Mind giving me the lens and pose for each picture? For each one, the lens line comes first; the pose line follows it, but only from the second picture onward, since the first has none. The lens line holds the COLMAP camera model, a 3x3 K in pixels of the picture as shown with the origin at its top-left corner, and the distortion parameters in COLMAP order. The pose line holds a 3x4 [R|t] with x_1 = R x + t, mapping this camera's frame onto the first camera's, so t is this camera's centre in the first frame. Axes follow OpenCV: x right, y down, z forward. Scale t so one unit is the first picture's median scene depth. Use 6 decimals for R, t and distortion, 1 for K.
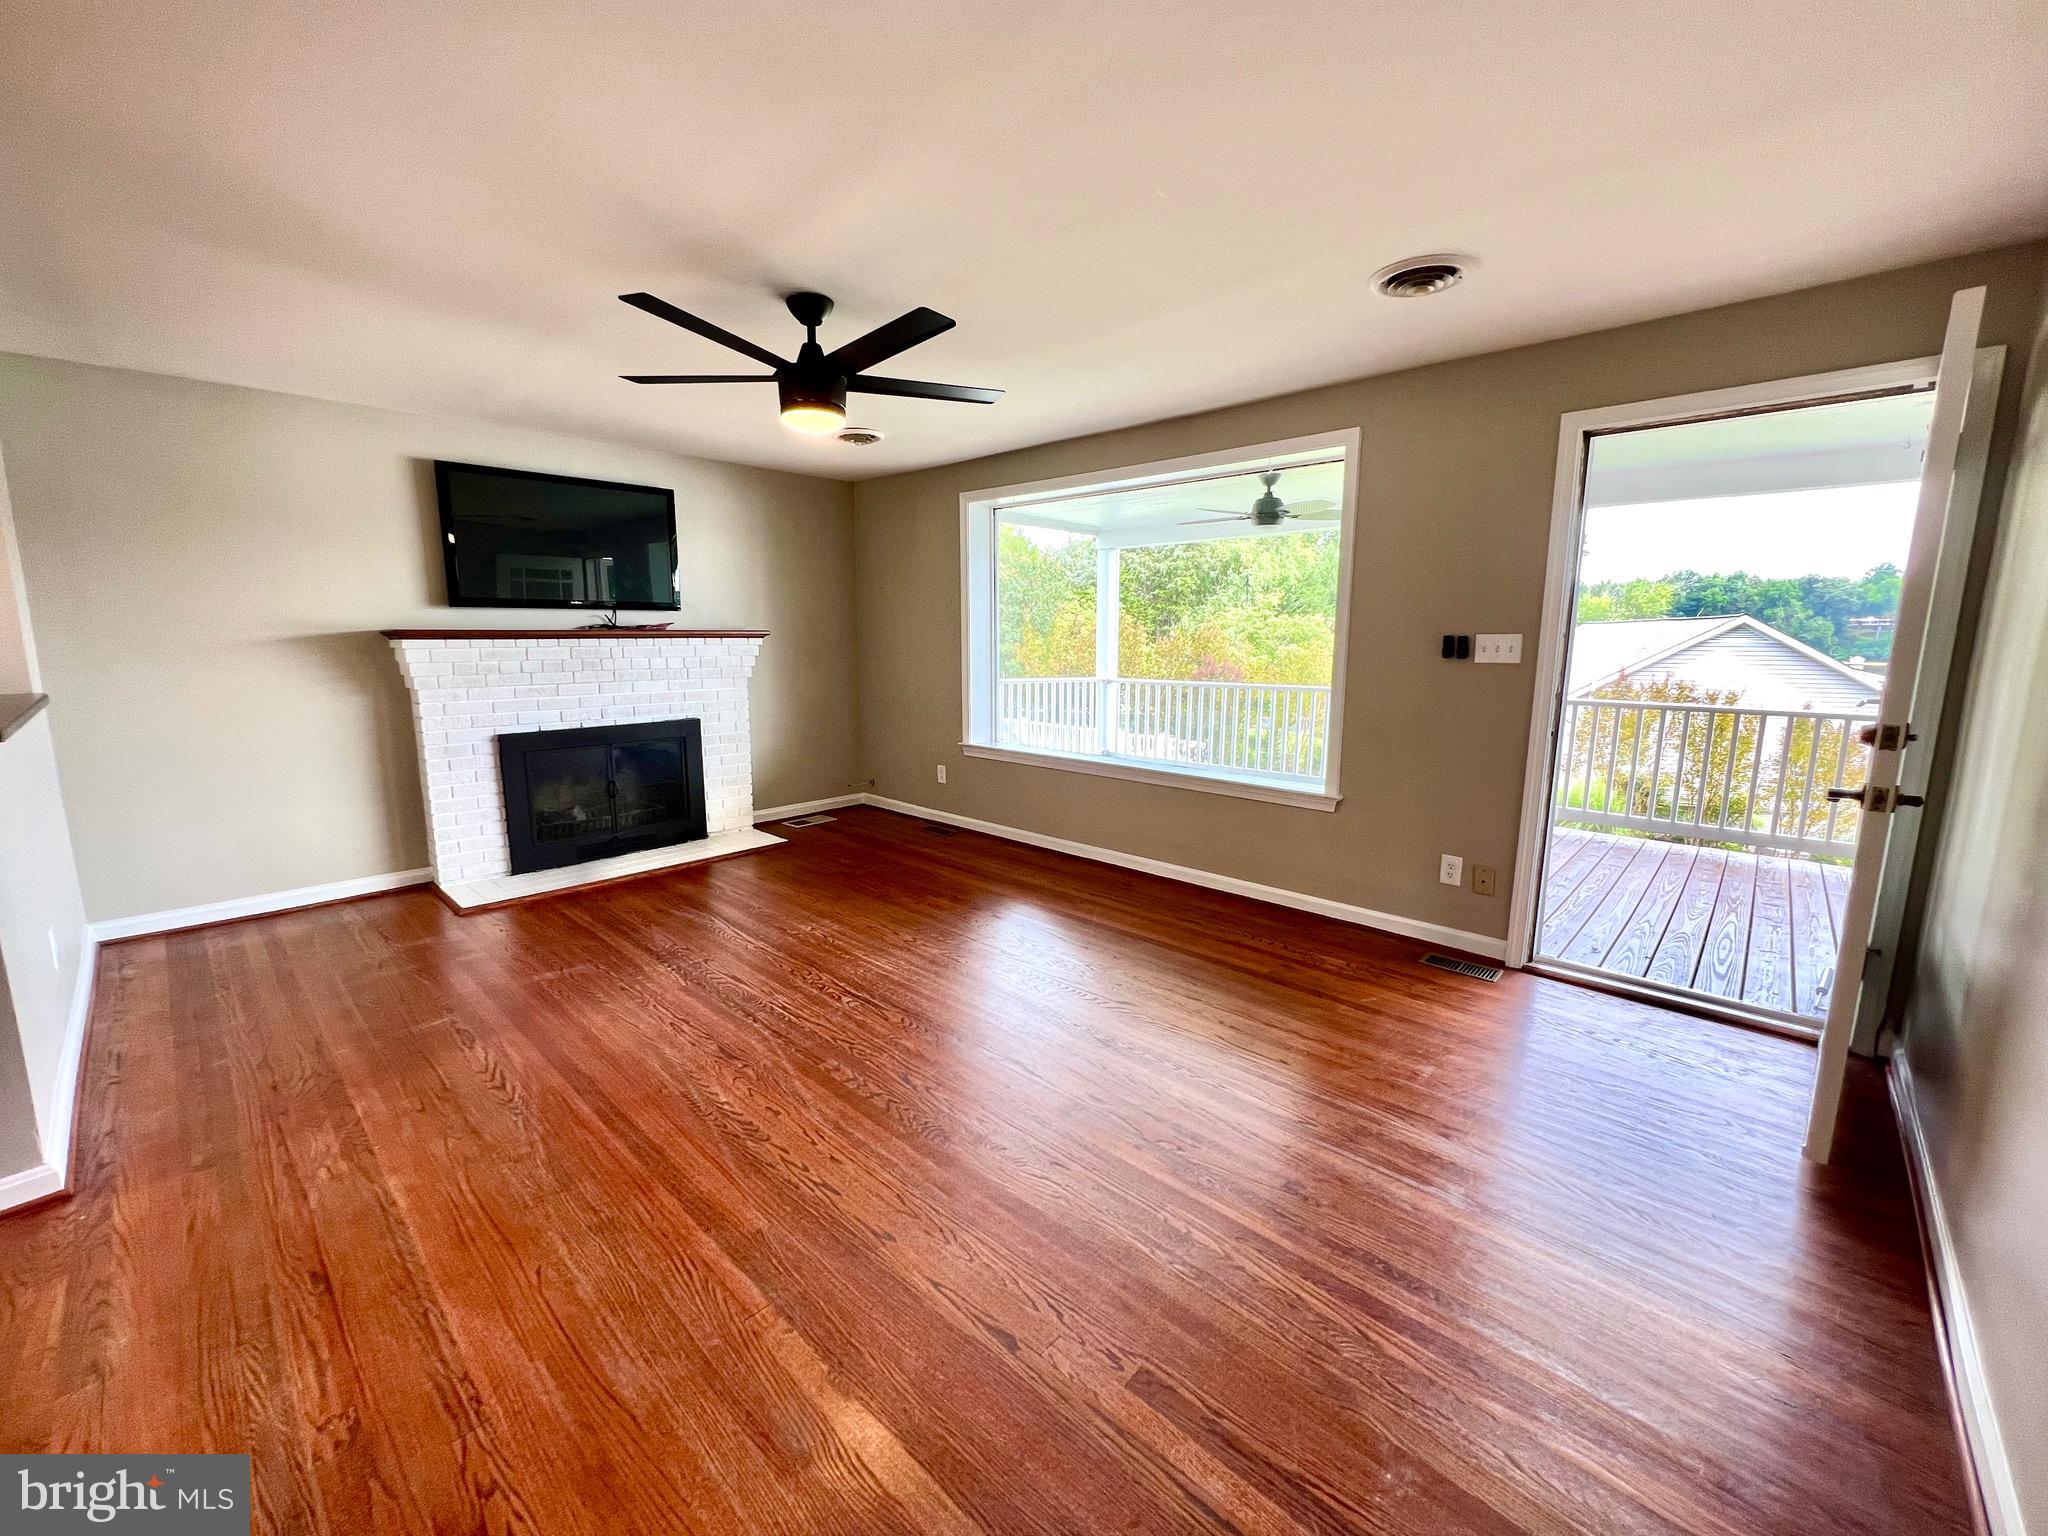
lens RADIAL K [[823.7, 0, 1024.0], [0, 823.7, 768.0], [0, 0, 1]] dist [-0.000348, 0.000019]
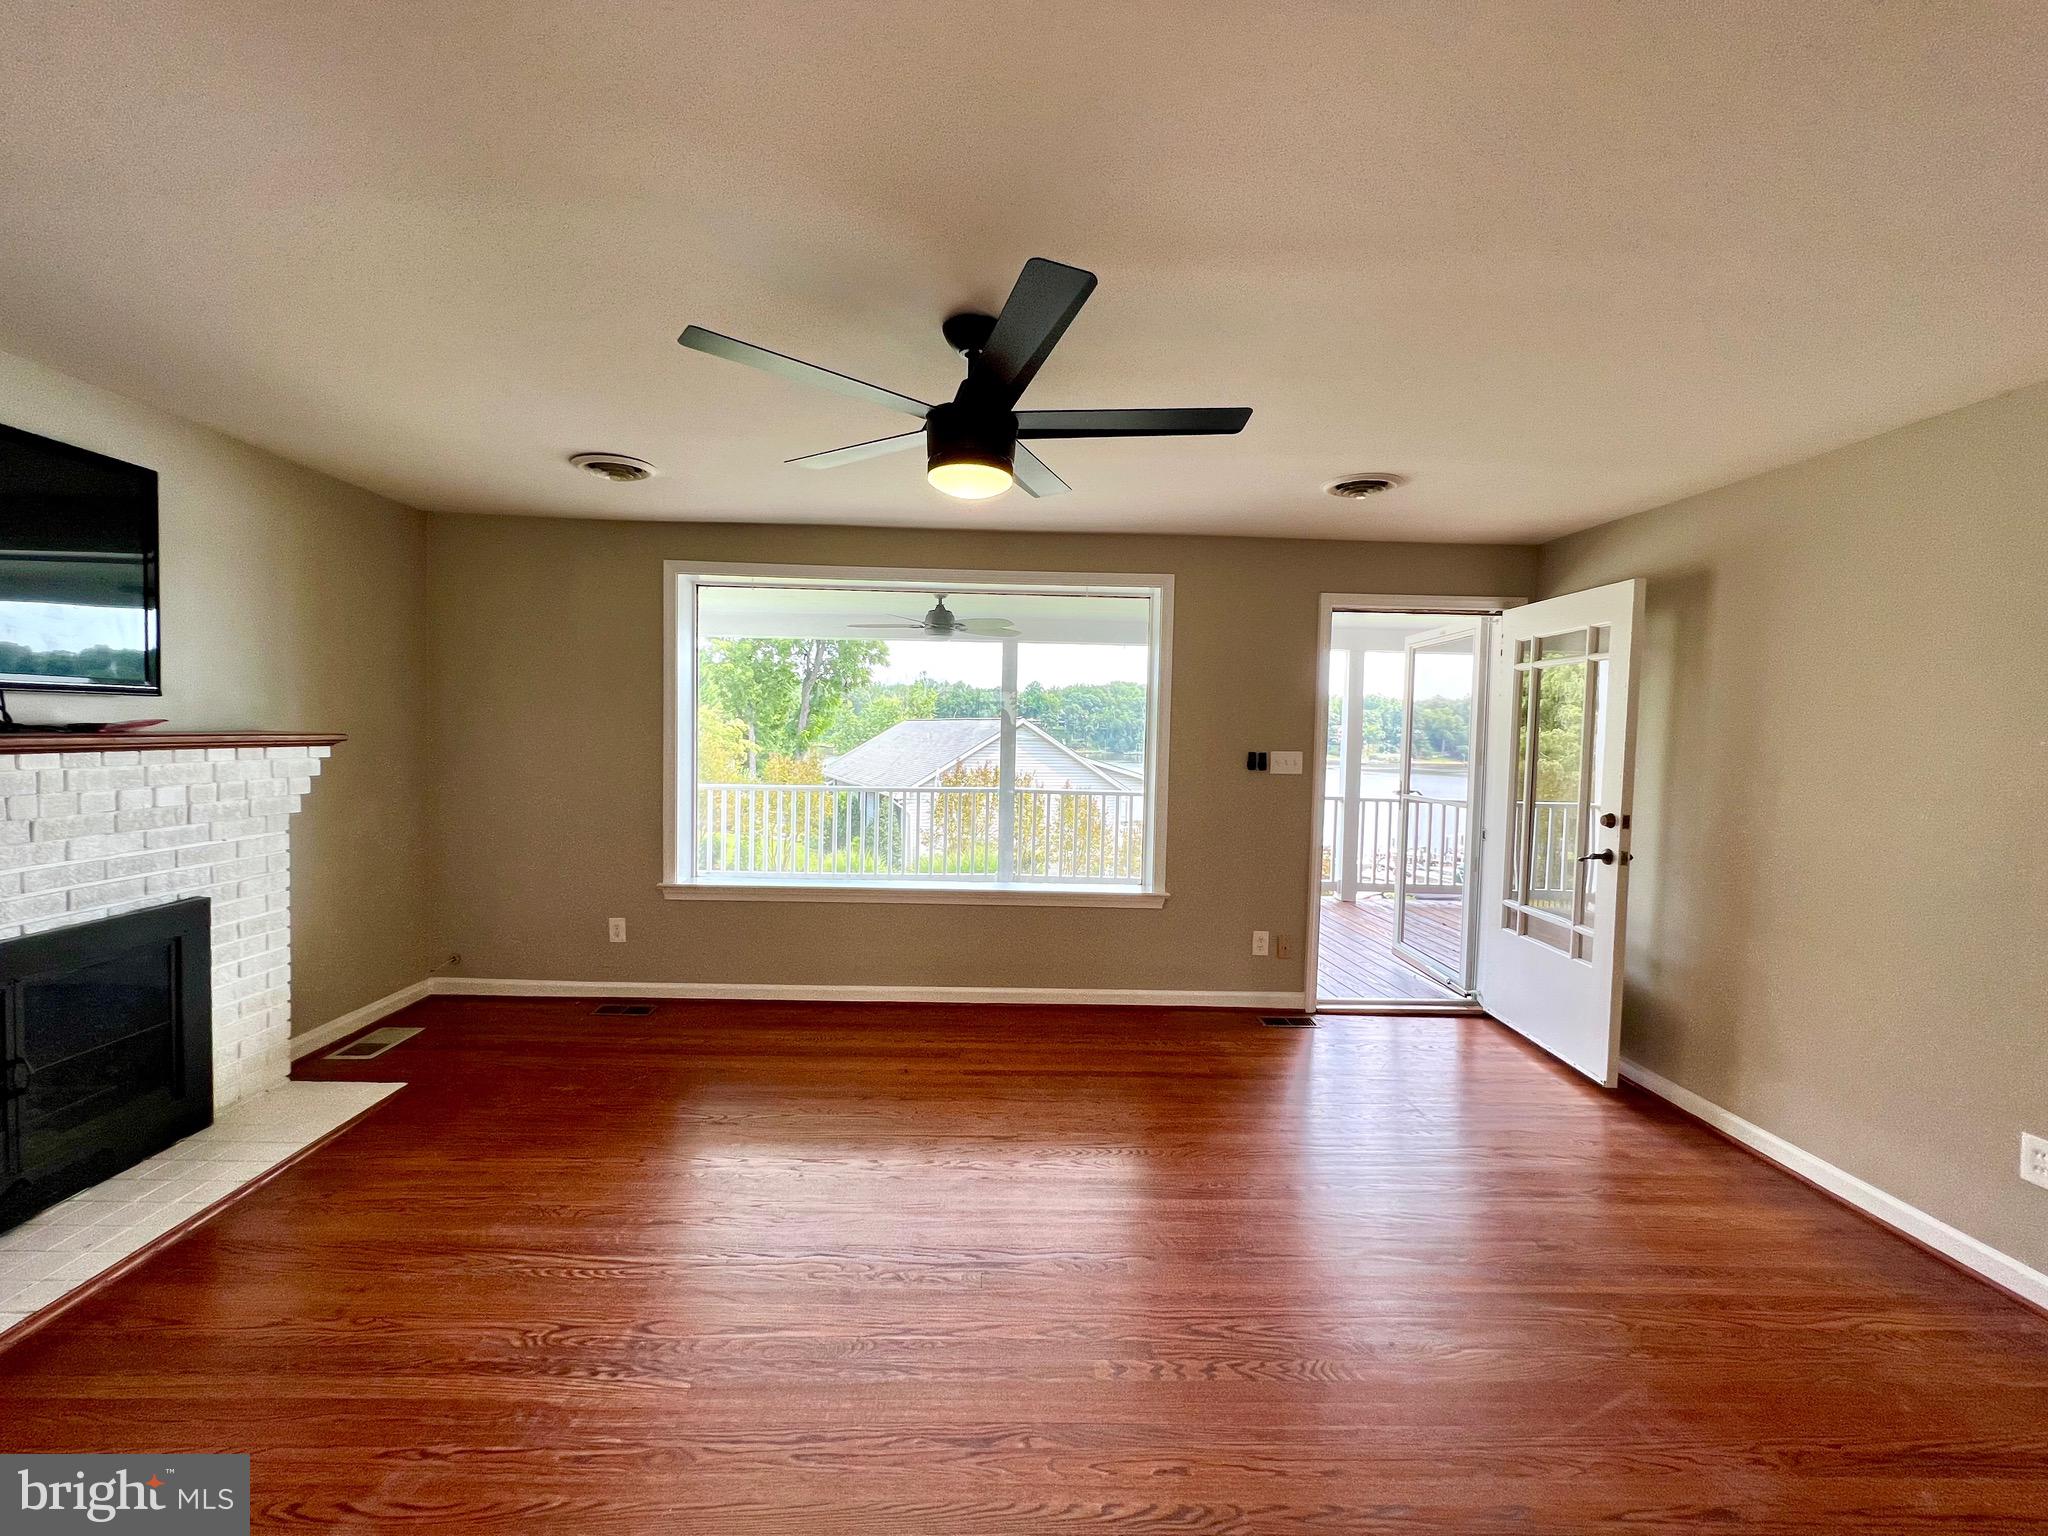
lens RADIAL K [[823.4, 0, 1018.2], [0, 823.4, 762.1], [0, 0, 1]] dist [0.000662, 0.000536]
pose [[0.707390, -0.014623, 0.706672, -0.539946], [0.094327, 0.992796, -0.073879, -0.078344], [-0.700501, 0.118919, 0.703674, 0.337954]]
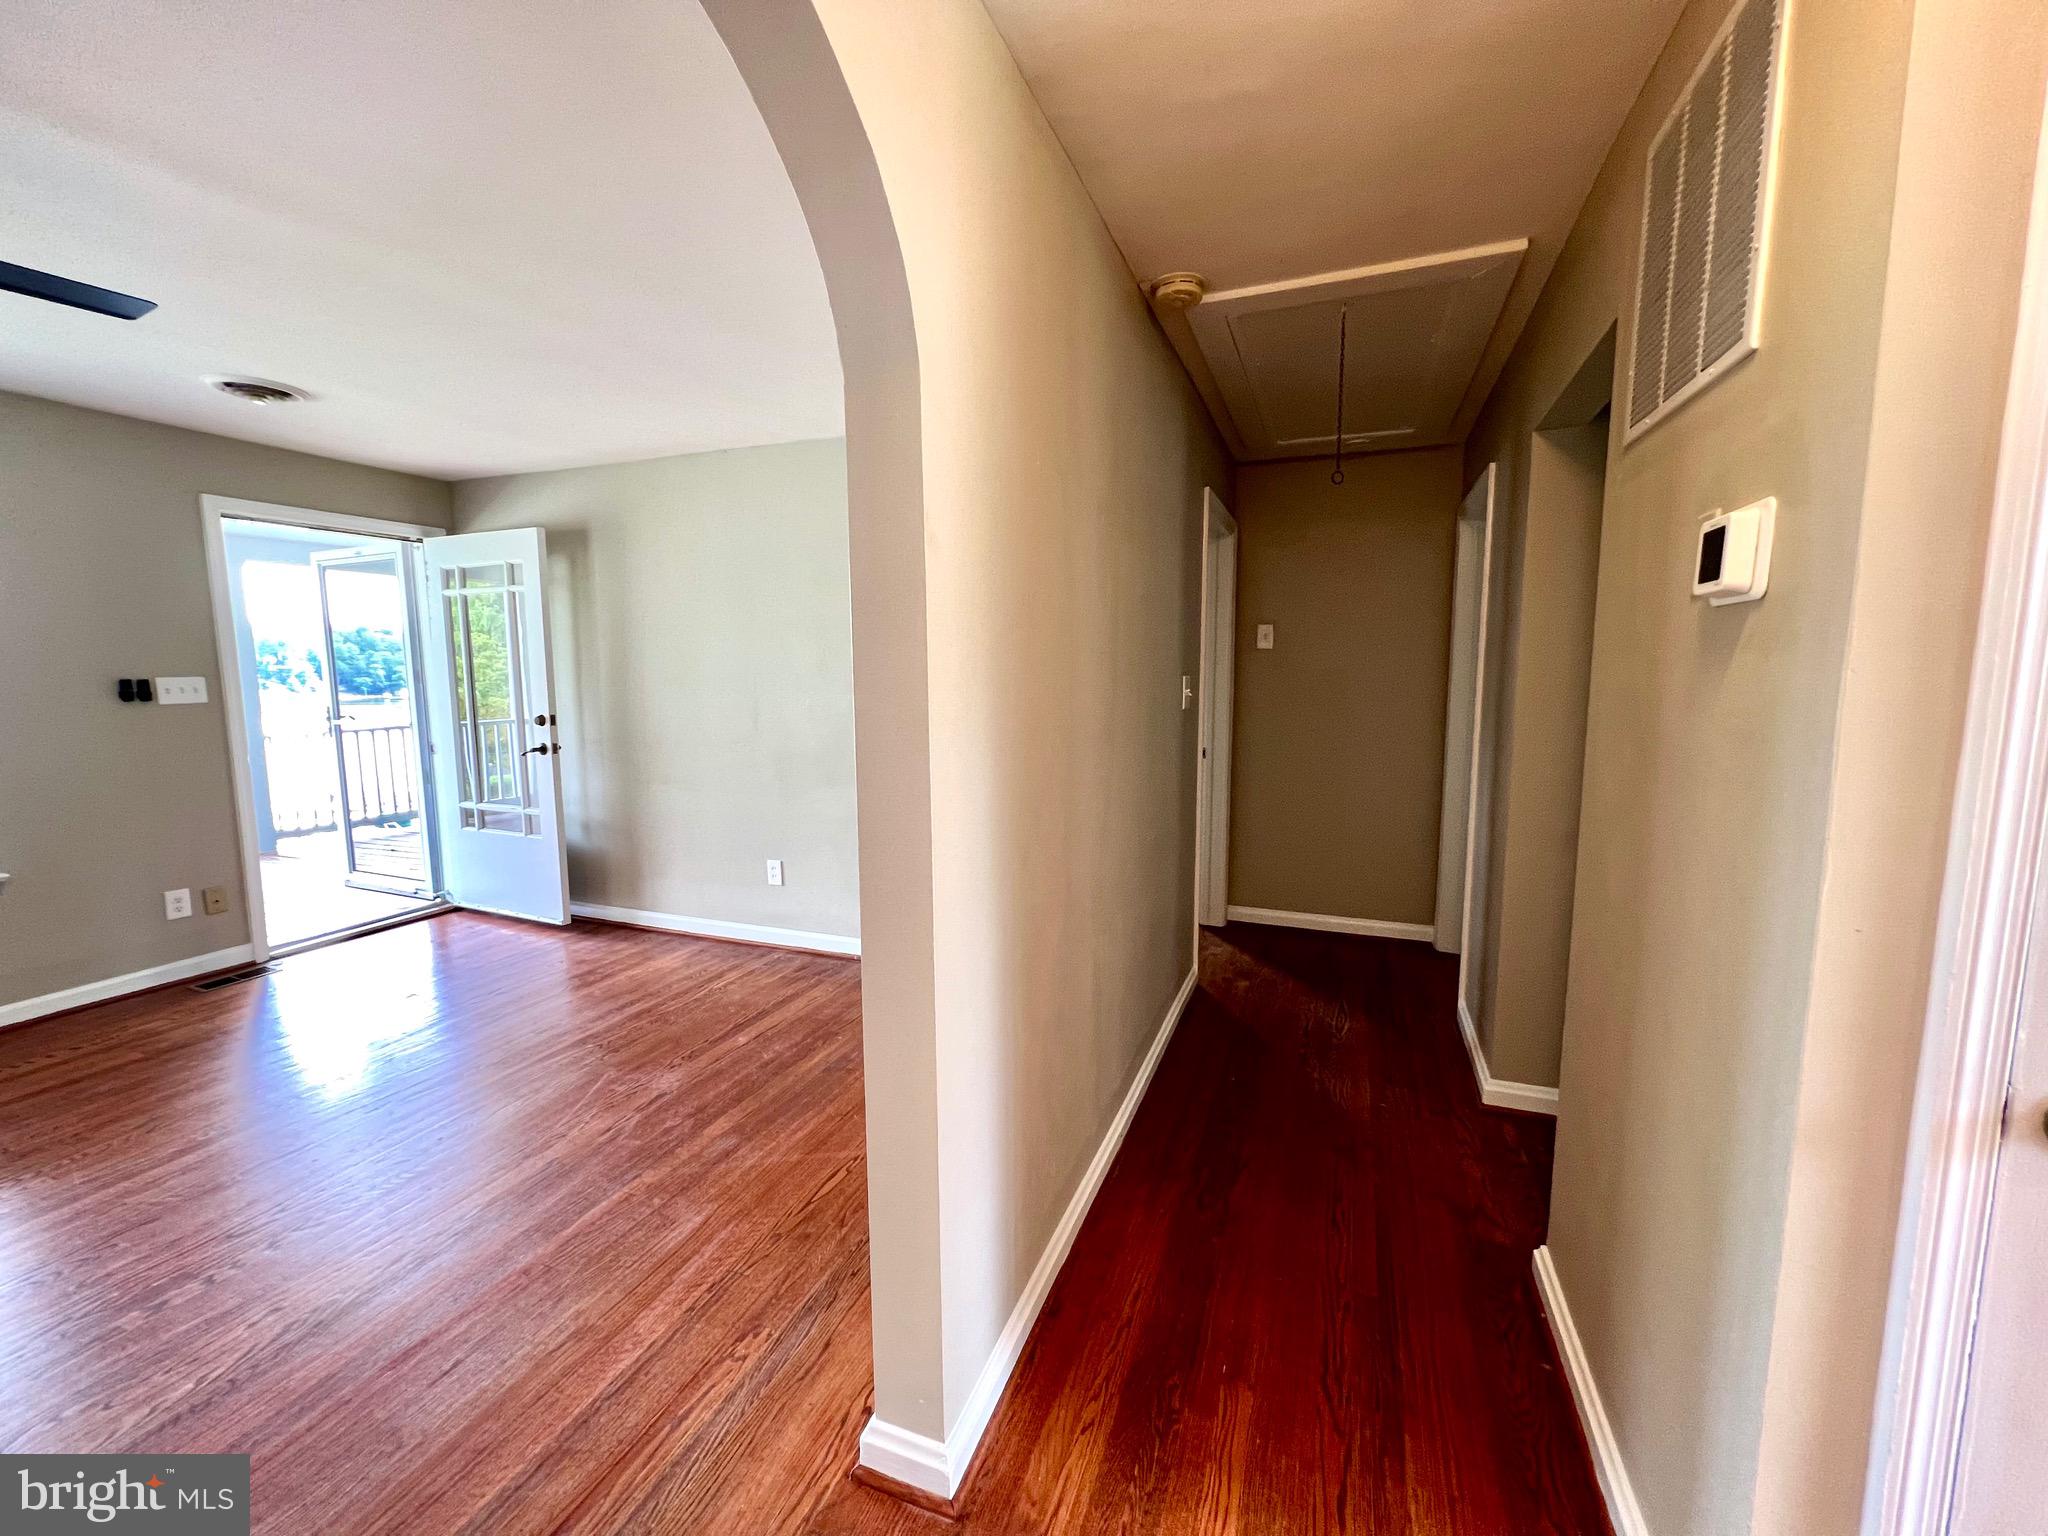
lens RADIAL K [[823.4, 0, 1018.2], [0, 823.4, 762.1], [0, 0, 1]] dist [0.000662, 0.000536]
pose [[-0.371501, -0.106656, 0.922286, -0.746259], [0.156054, 0.972073, 0.175273, -0.061091], [-0.915223, 0.209041, -0.344482, 0.326894]]
